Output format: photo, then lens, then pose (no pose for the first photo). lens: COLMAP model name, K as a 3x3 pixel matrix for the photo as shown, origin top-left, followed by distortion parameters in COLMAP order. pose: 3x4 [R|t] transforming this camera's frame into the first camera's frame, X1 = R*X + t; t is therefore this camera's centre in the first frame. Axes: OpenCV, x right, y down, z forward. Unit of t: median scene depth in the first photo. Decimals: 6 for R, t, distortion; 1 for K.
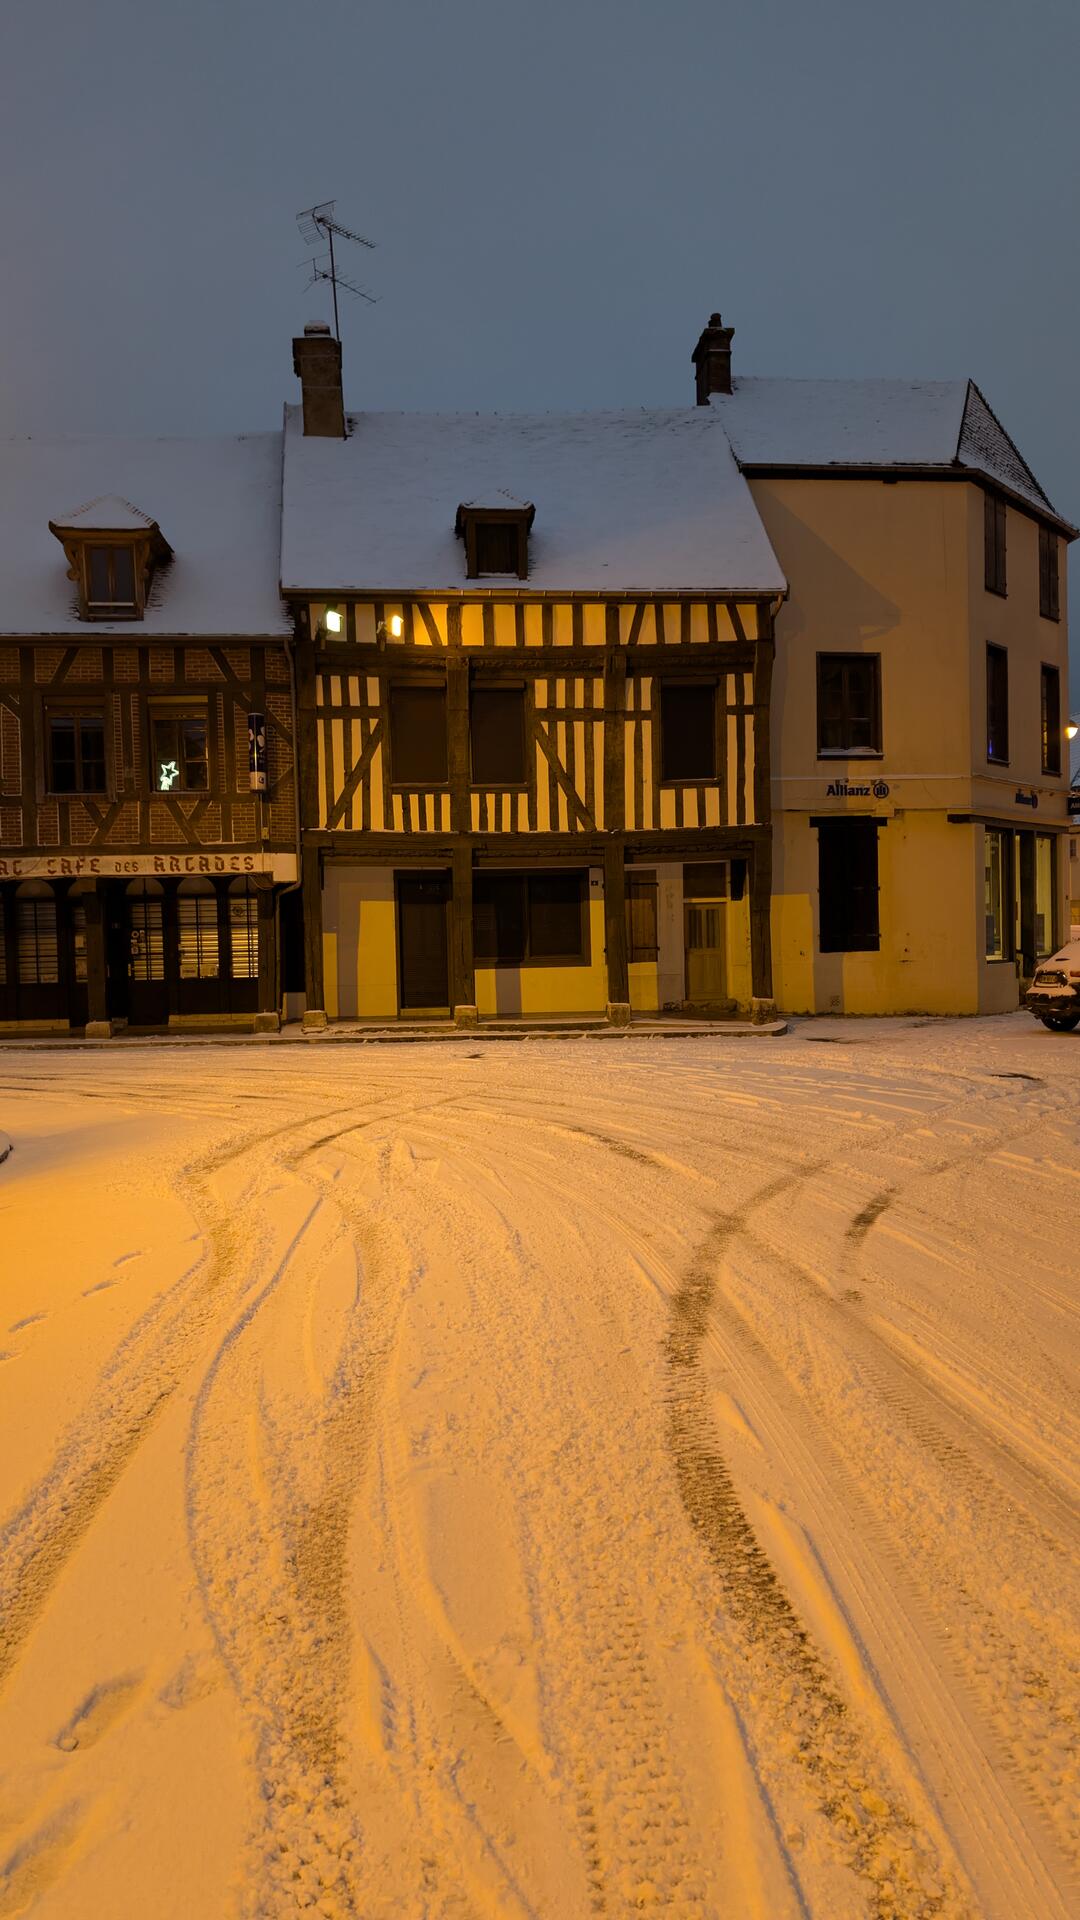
lens RADIAL K [[1372.0, 0, 533.2], [0, 1372.0, 975.4], [0, 0, 1]] dist [0.096659, -0.175026]
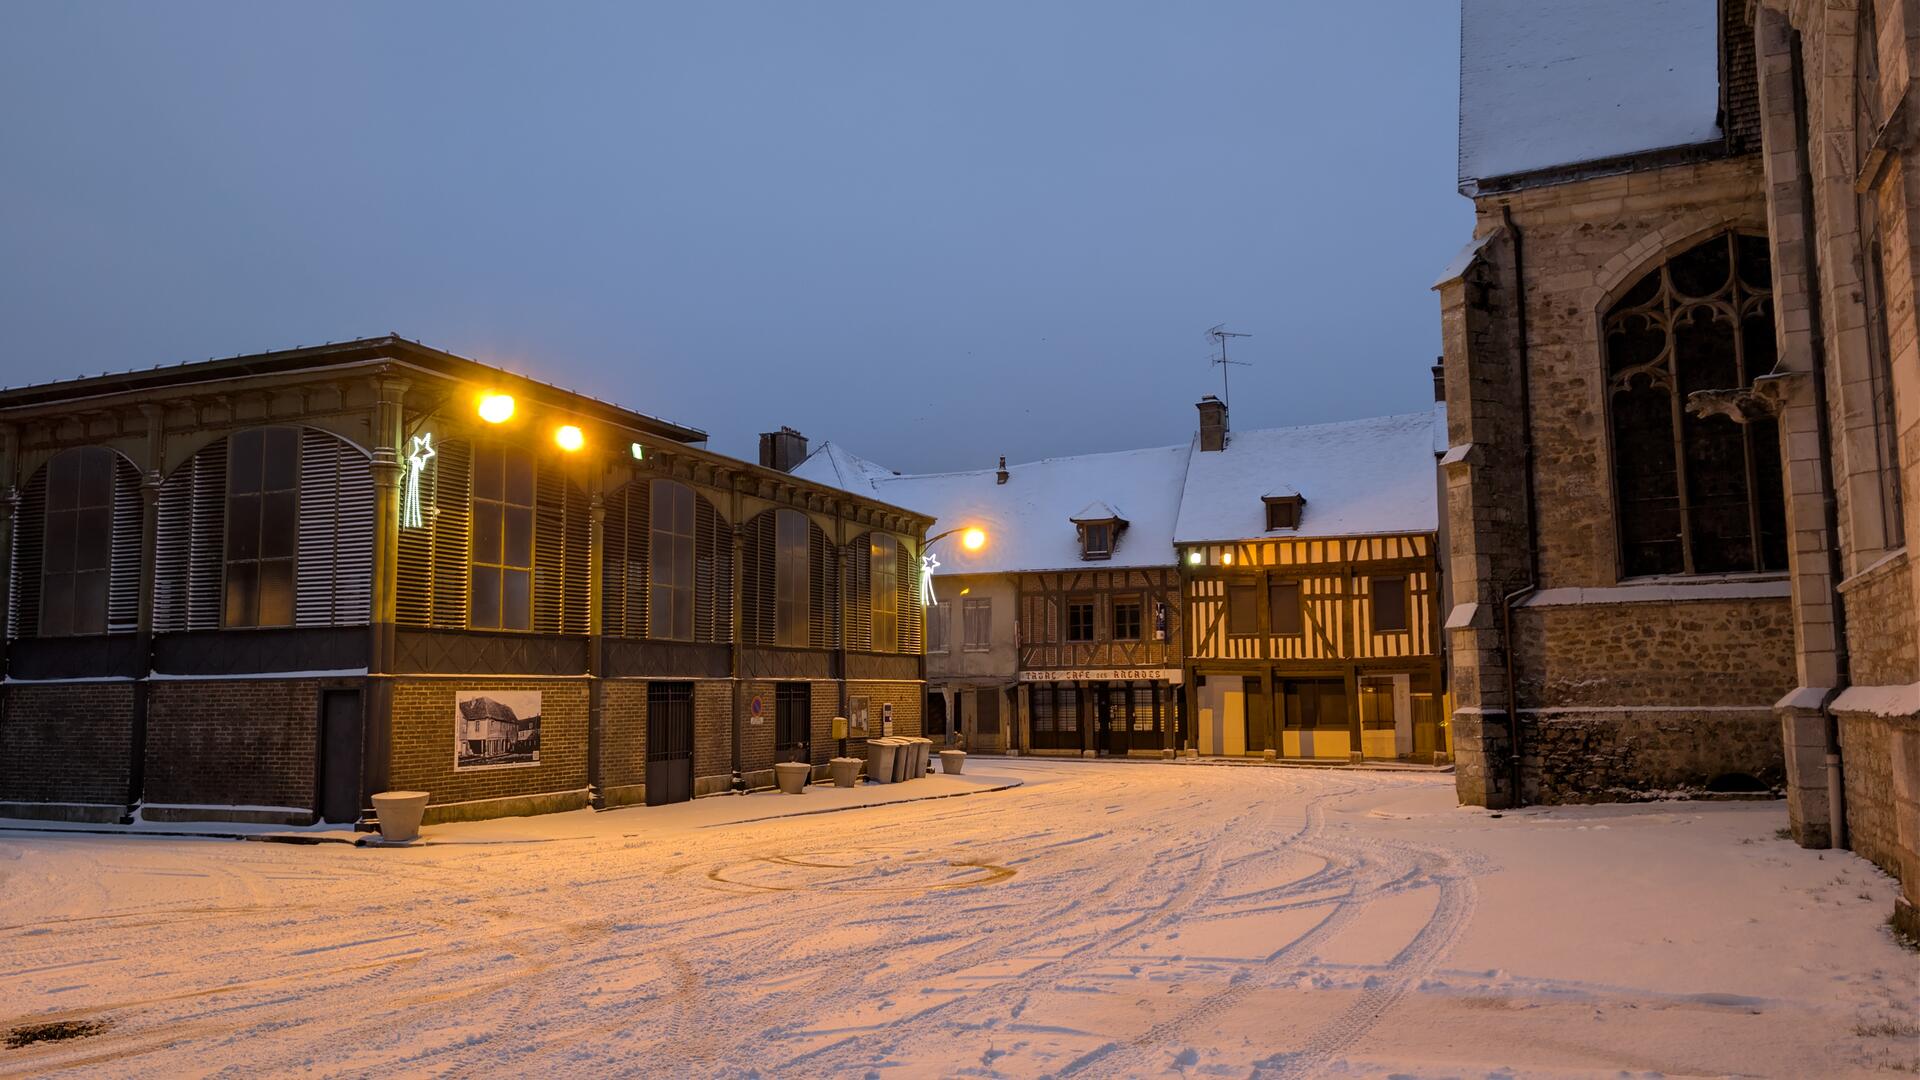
lens RADIAL K [[1372.0, 0, 960.0], [0, 1372.0, 574.6], [0, 0, 1]] dist [0.096659, -0.175026]
pose [[0.891396, -0.024965, -0.452538, 0.446964], [-0.029570, 0.993151, -0.113035, 0.010739], [0.452260, 0.114140, 0.884552, -0.927932]]
